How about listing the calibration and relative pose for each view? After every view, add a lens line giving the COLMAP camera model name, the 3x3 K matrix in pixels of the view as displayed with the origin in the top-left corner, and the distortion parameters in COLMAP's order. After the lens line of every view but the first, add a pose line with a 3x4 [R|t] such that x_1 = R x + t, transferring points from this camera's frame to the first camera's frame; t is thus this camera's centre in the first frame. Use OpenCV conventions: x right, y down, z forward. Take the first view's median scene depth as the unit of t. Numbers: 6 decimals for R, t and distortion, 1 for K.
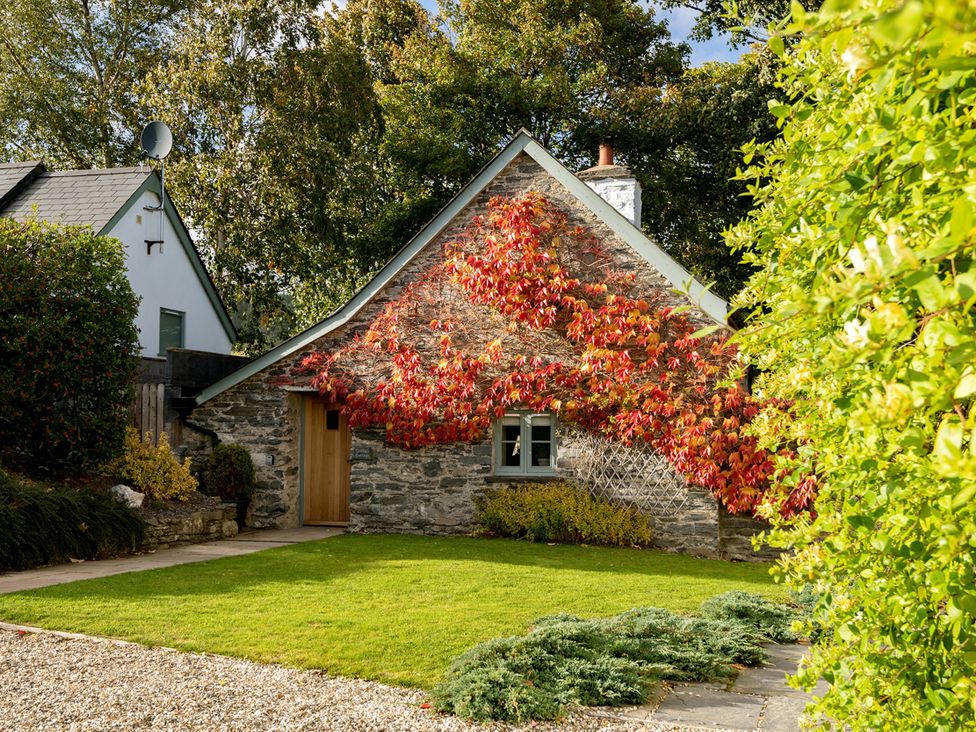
lens RADIAL K [[720.2, 0, 488.7], [0, 720.2, 397.9], [0, 0, 1]] dist [0.000626, 0.001962]
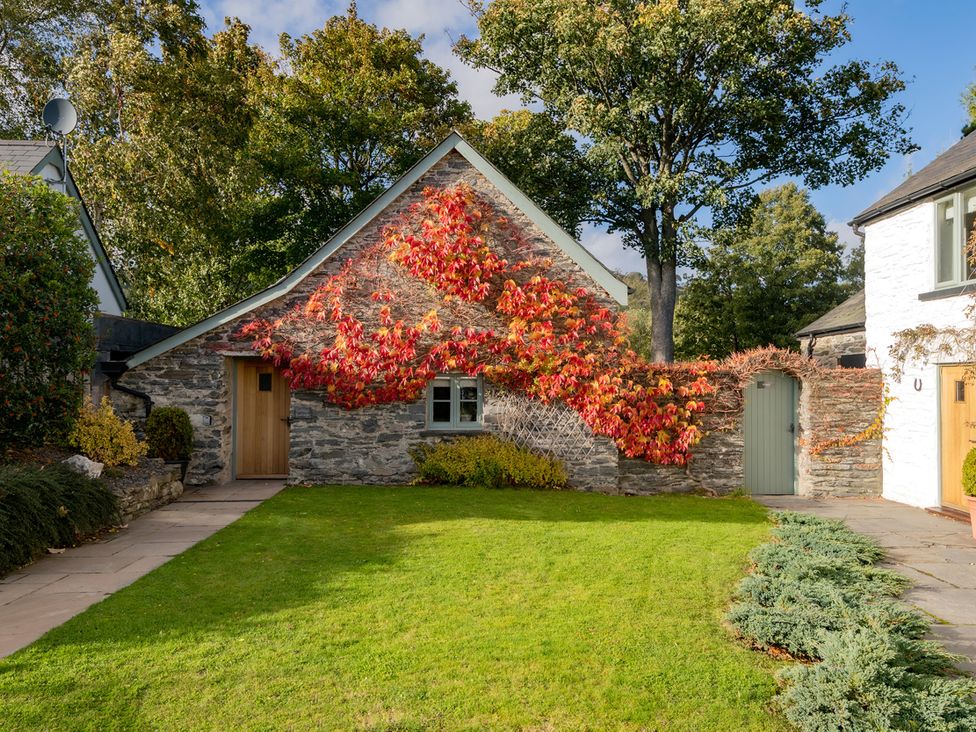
lens RADIAL K [[563.8, 0, 488.0], [0, 563.8, 366.0], [0, 0, 1]] dist [0.003955, -0.002927]
pose [[0.971770, 0.000806, 0.235928, -0.108651], [-0.002931, 0.999958, 0.008657, -0.003046], [-0.235911, -0.009104, 0.971732, 0.102863]]
